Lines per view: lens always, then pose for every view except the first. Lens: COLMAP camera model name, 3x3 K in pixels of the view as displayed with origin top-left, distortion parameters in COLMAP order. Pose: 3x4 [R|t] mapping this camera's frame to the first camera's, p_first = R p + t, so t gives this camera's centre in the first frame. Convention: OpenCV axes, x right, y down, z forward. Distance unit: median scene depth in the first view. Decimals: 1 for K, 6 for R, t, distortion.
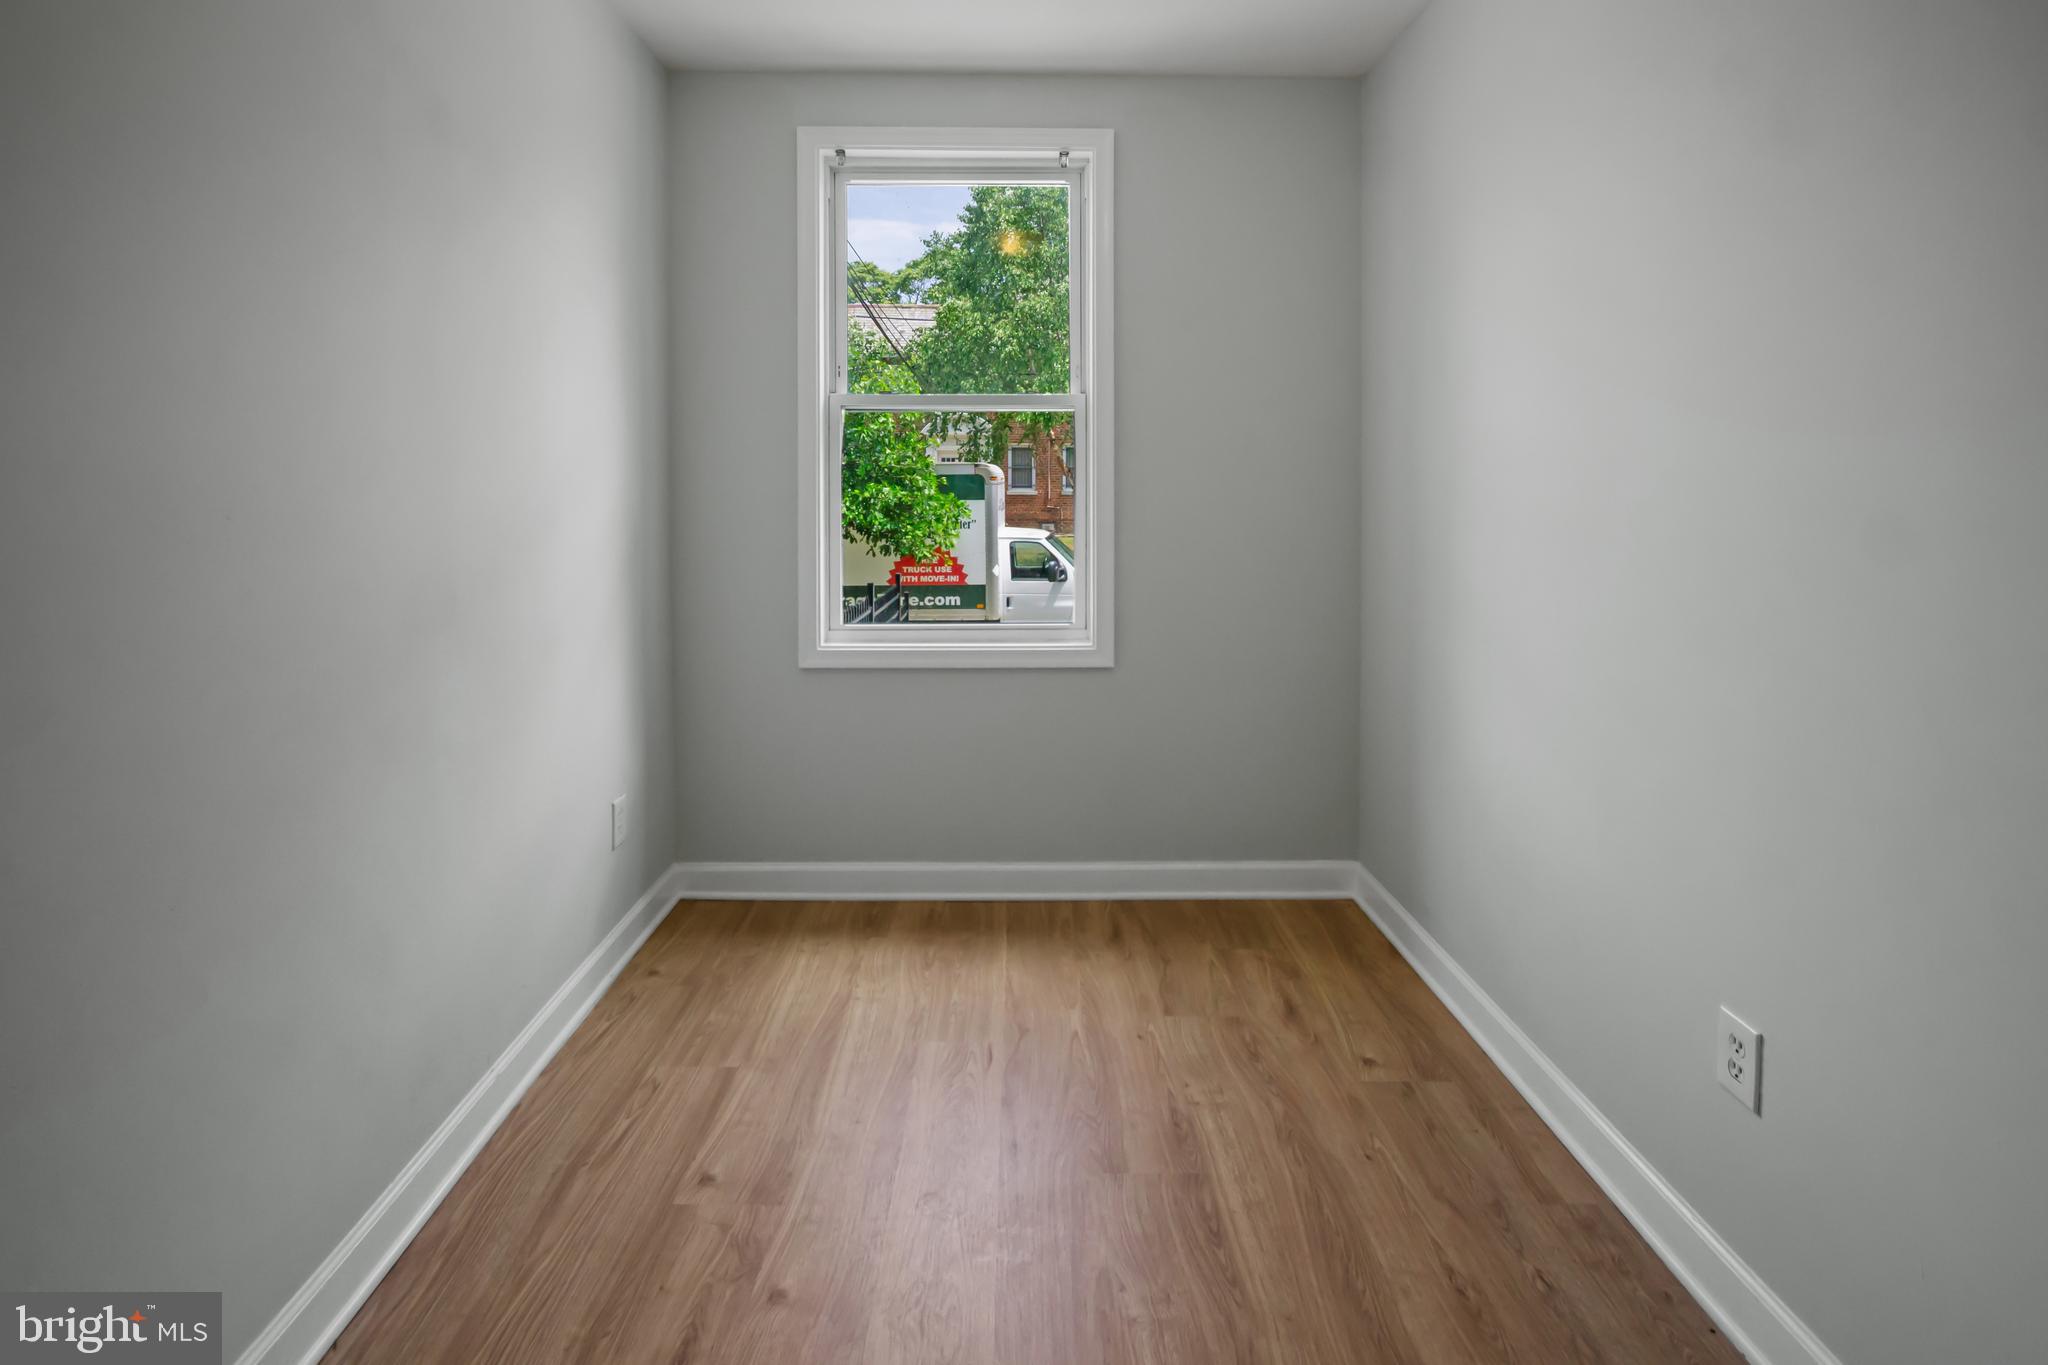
lens RADIAL K [[946.5, 0, 1025.6], [0, 946.5, 496.6], [0, 0, 1]] dist [-0.010654, 0.003473]
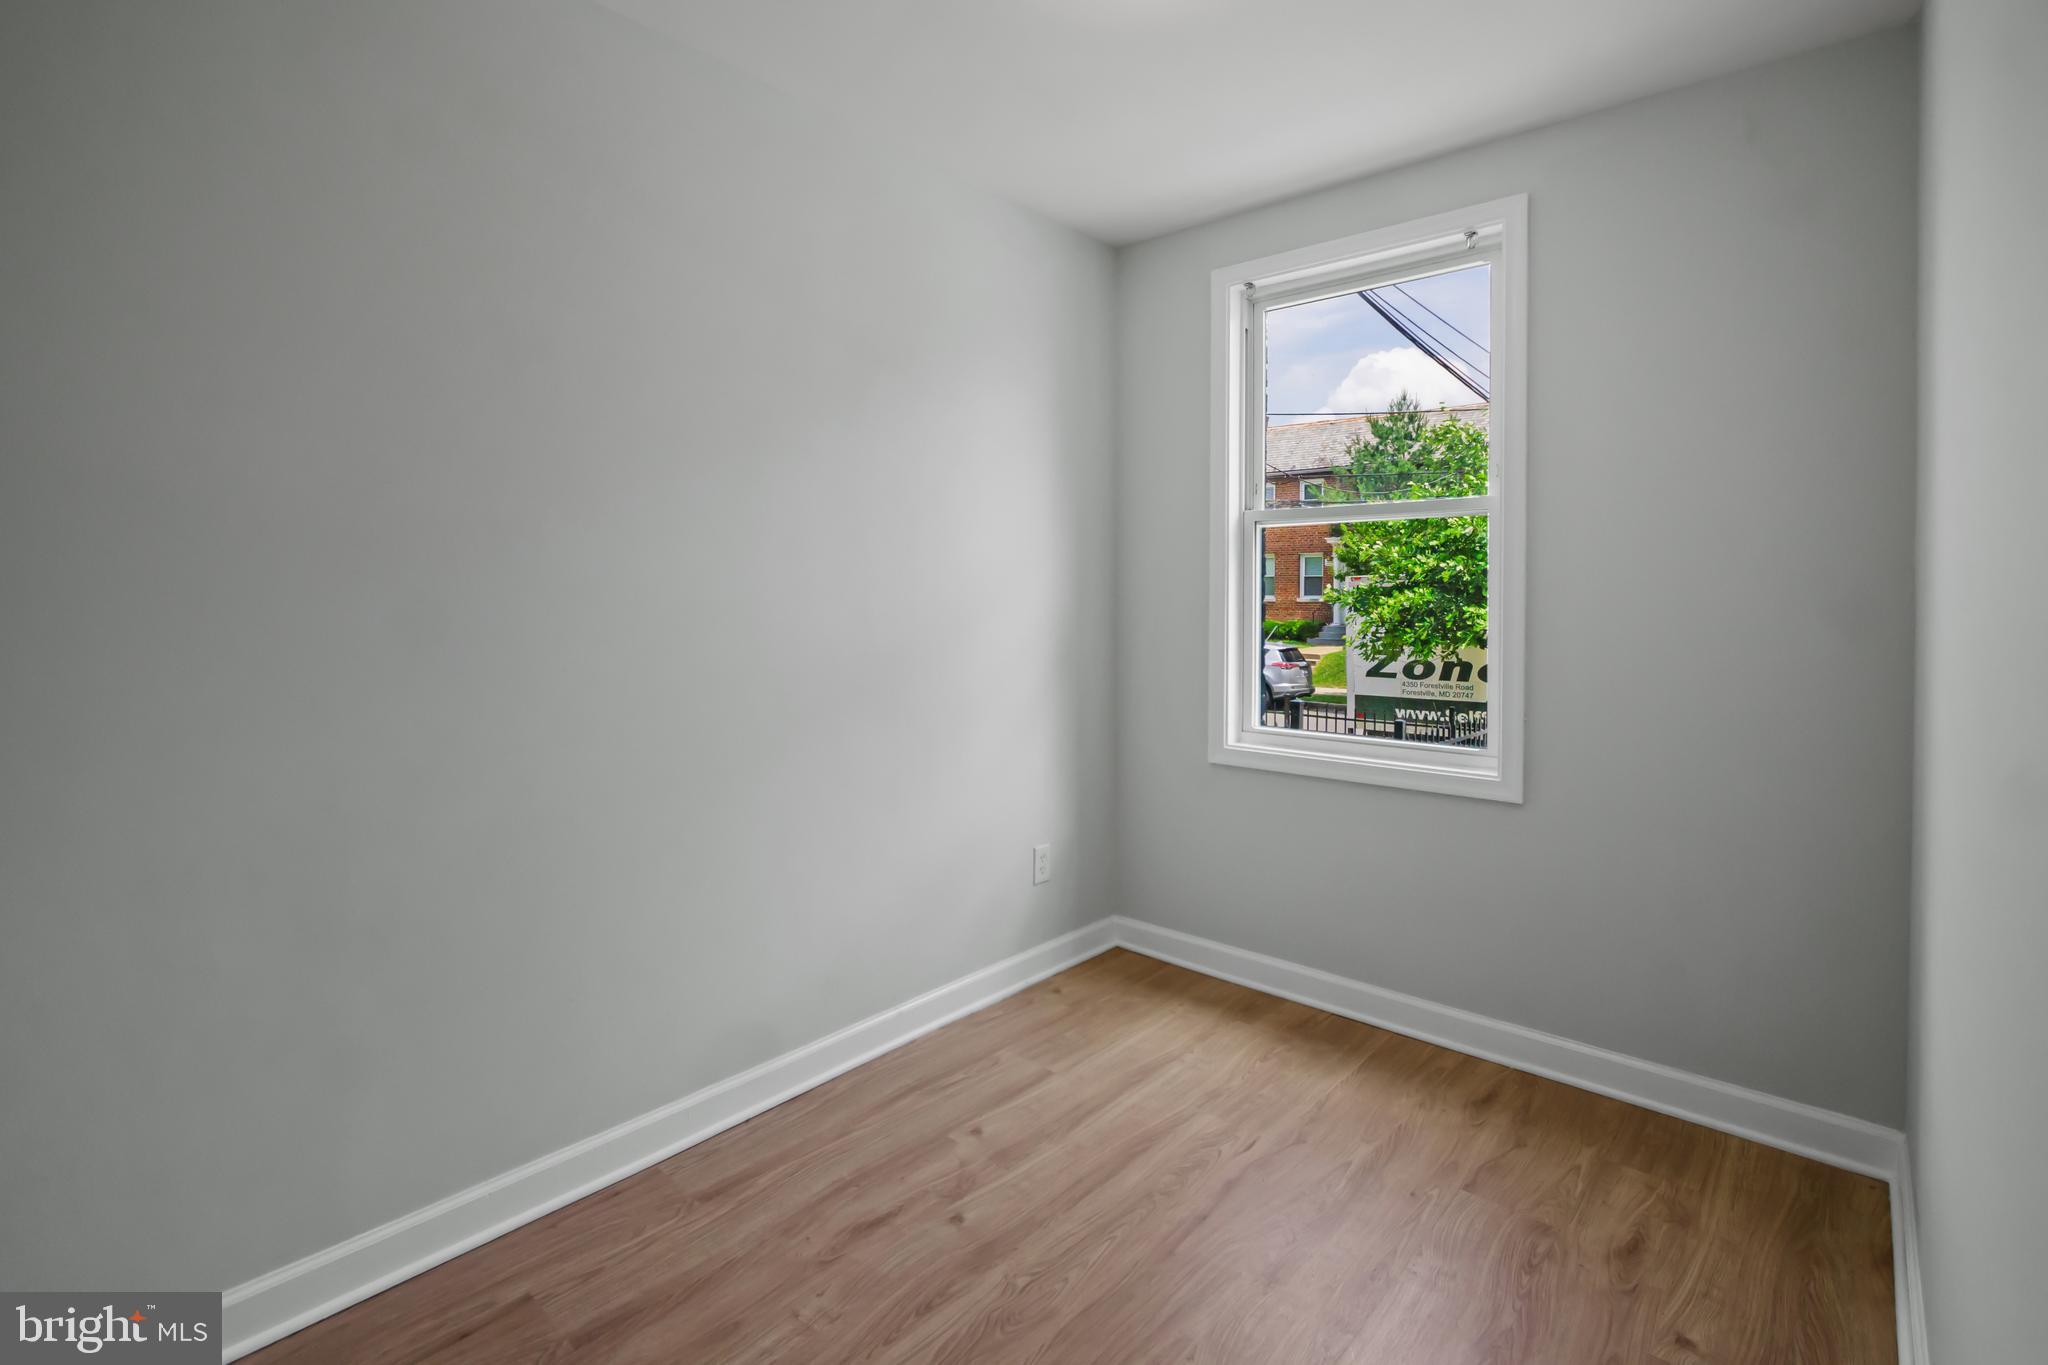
lens RADIAL K [[946.5, 0, 1045.0], [0, 946.5, 598.5], [0, 0, 1]] dist [-0.010654, 0.003473]
pose [[0.748261, 0.002977, -0.663398, 0.411043], [-0.012750, 0.999870, -0.009893, 0.005643], [0.663282, 0.015861, 0.748201, 0.059279]]
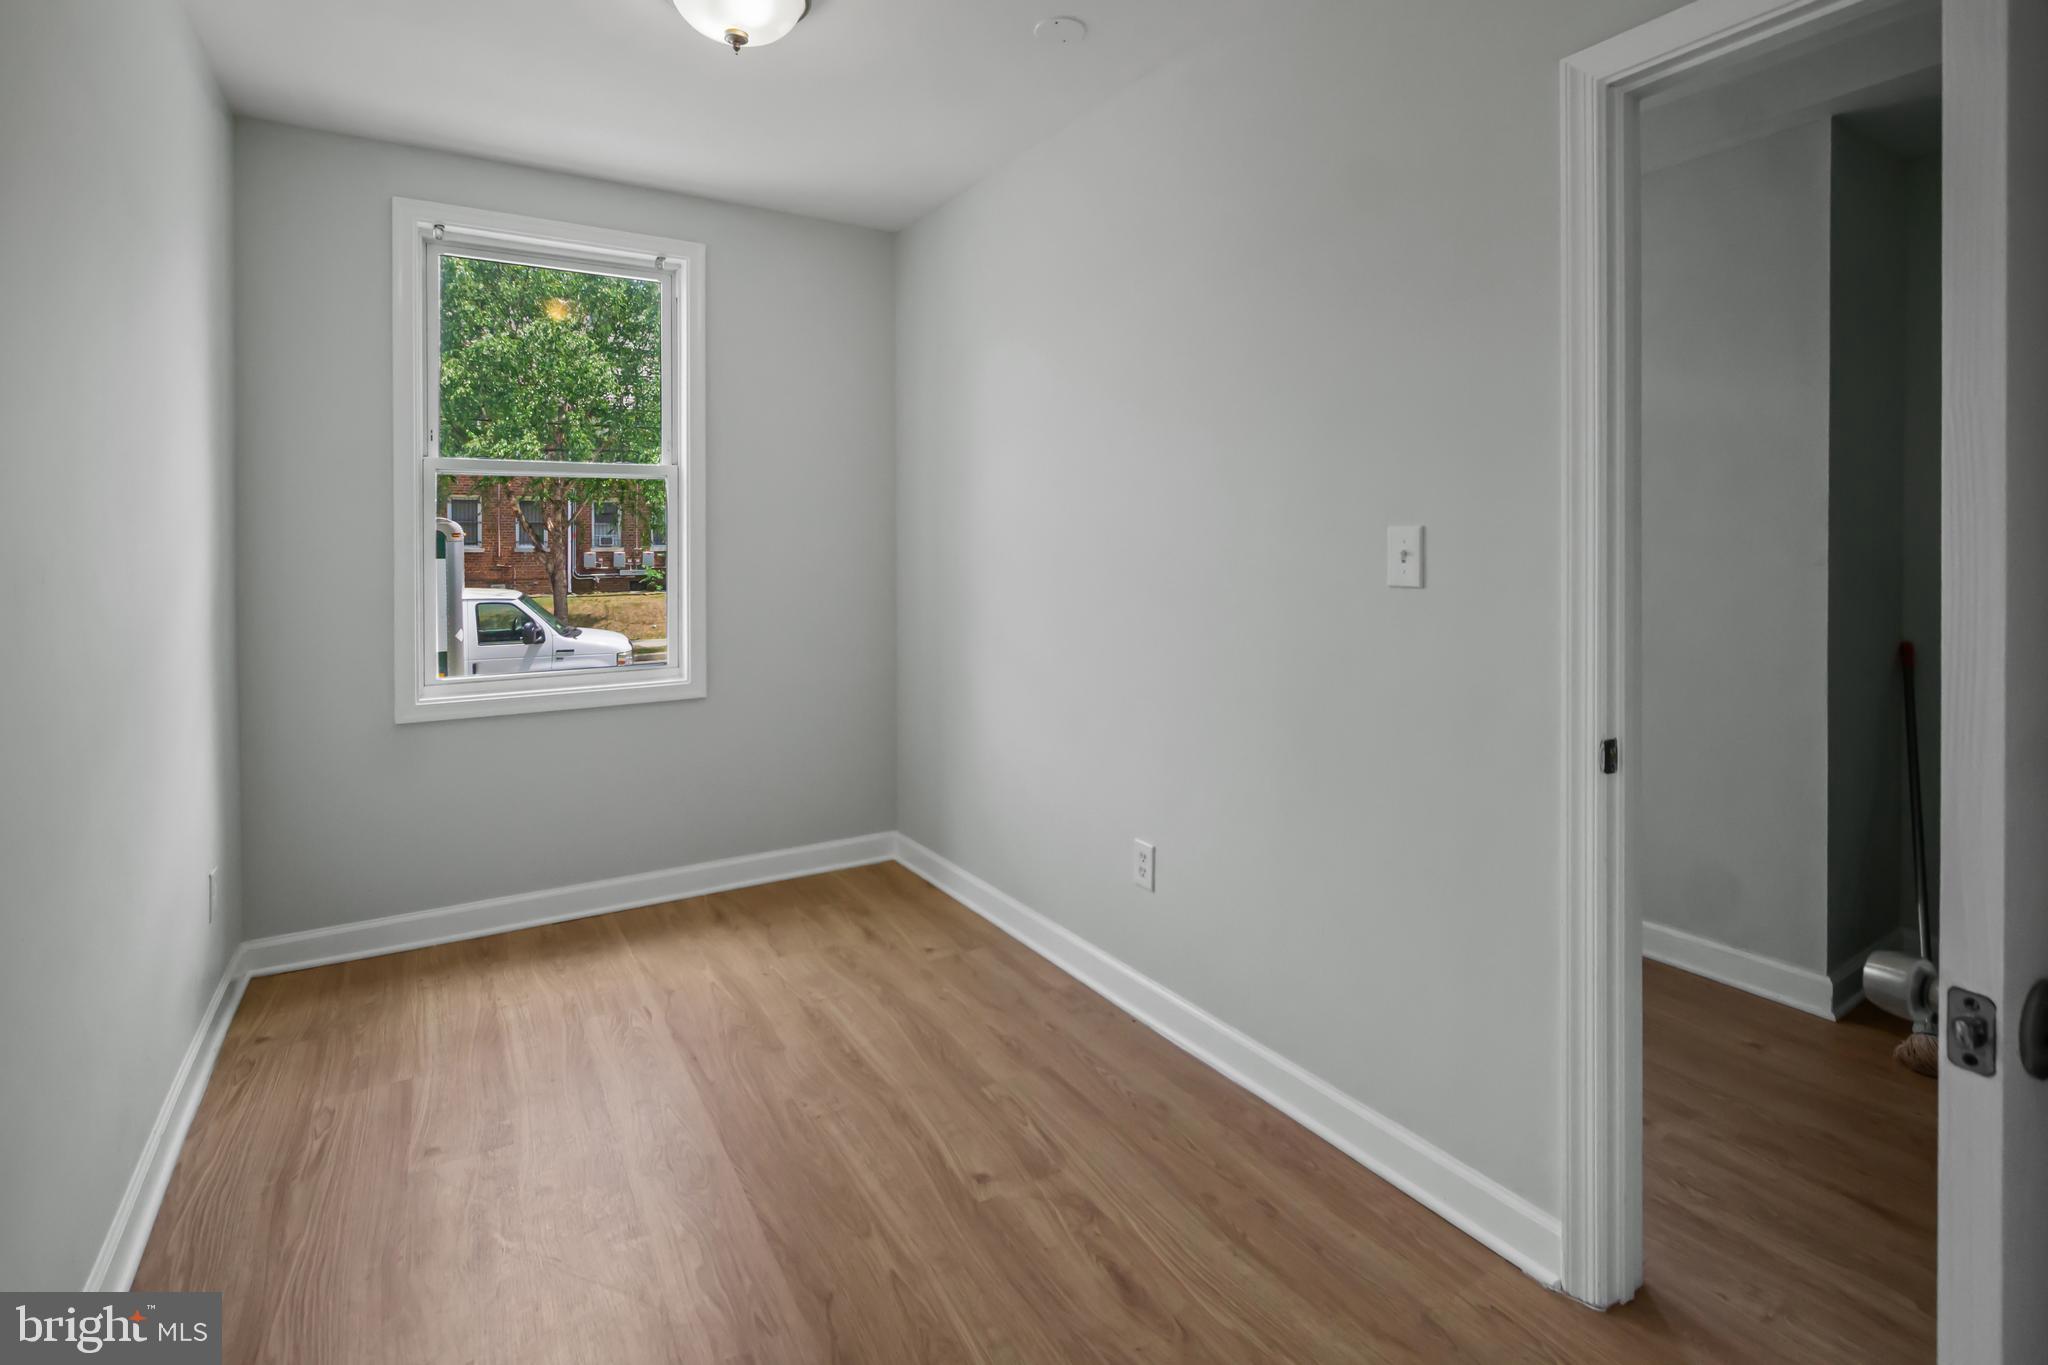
lens RADIAL K [[946.5, 0, 990.3], [0, 946.5, 534.1], [0, 0, 1]] dist [-0.010654, 0.003473]
pose [[0.867783, -0.002303, 0.496938, -0.221837], [0.011429, 0.999817, -0.015325, -0.000575], [-0.496812, 0.018978, 0.867651, -0.244743]]
